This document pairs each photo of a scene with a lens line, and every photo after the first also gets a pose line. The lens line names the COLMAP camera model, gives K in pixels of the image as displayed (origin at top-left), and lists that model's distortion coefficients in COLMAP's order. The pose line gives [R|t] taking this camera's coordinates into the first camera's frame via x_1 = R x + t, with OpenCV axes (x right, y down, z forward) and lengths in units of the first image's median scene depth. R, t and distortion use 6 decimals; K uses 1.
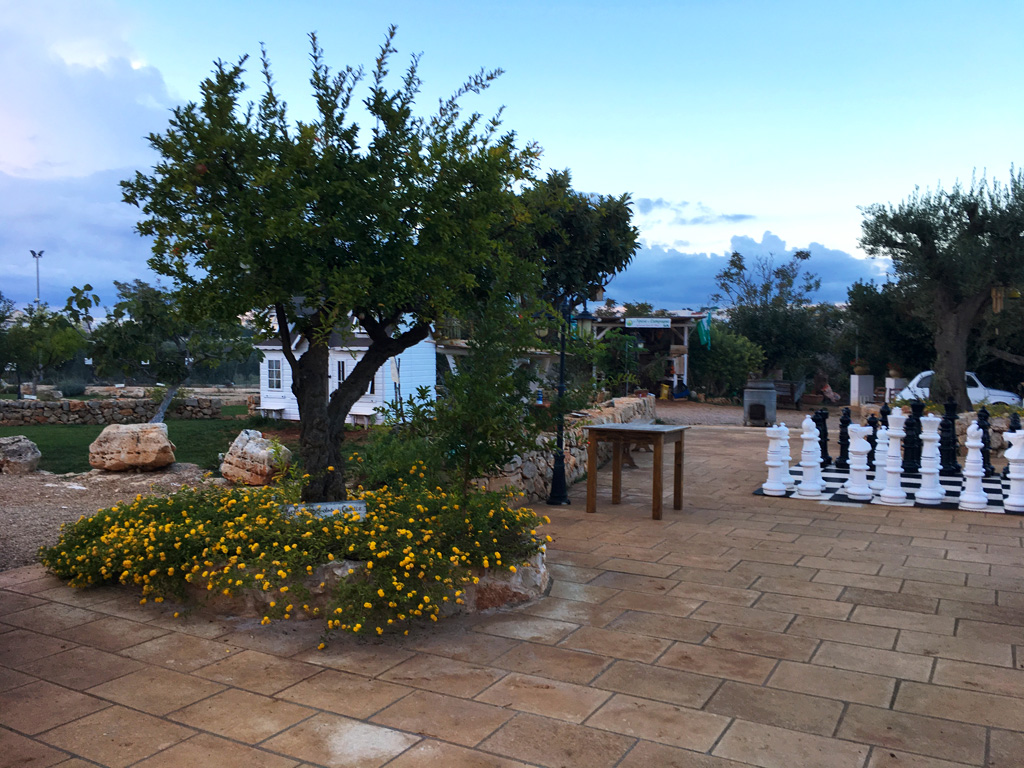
lens RADIAL K [[870.6, 0, 509.1], [0, 870.6, 384.6], [0, 0, 1]] dist [0.039348, -0.038463]
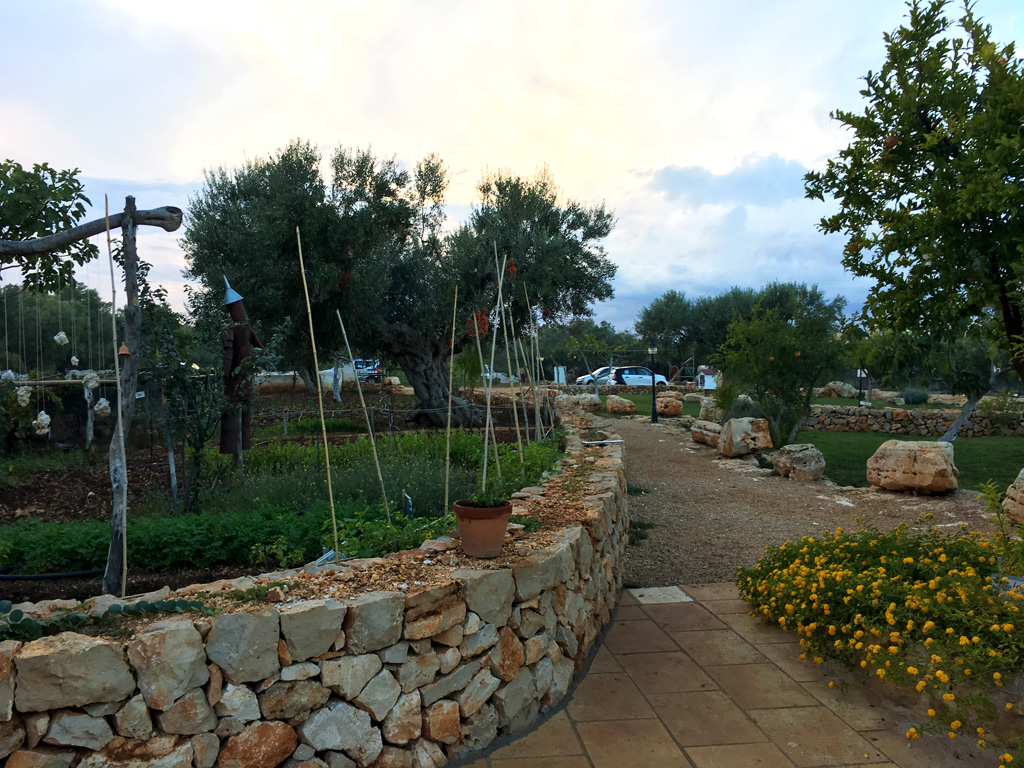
lens RADIAL K [[870.6, 0, 515.3], [0, 870.6, 383.1], [0, 0, 1]] dist [0.039348, -0.038463]
pose [[0.609578, 0.021174, -0.792443, 0.044062], [-0.028059, 0.999593, 0.005124, -0.009181], [0.792229, 0.019111, 0.609925, 0.122329]]
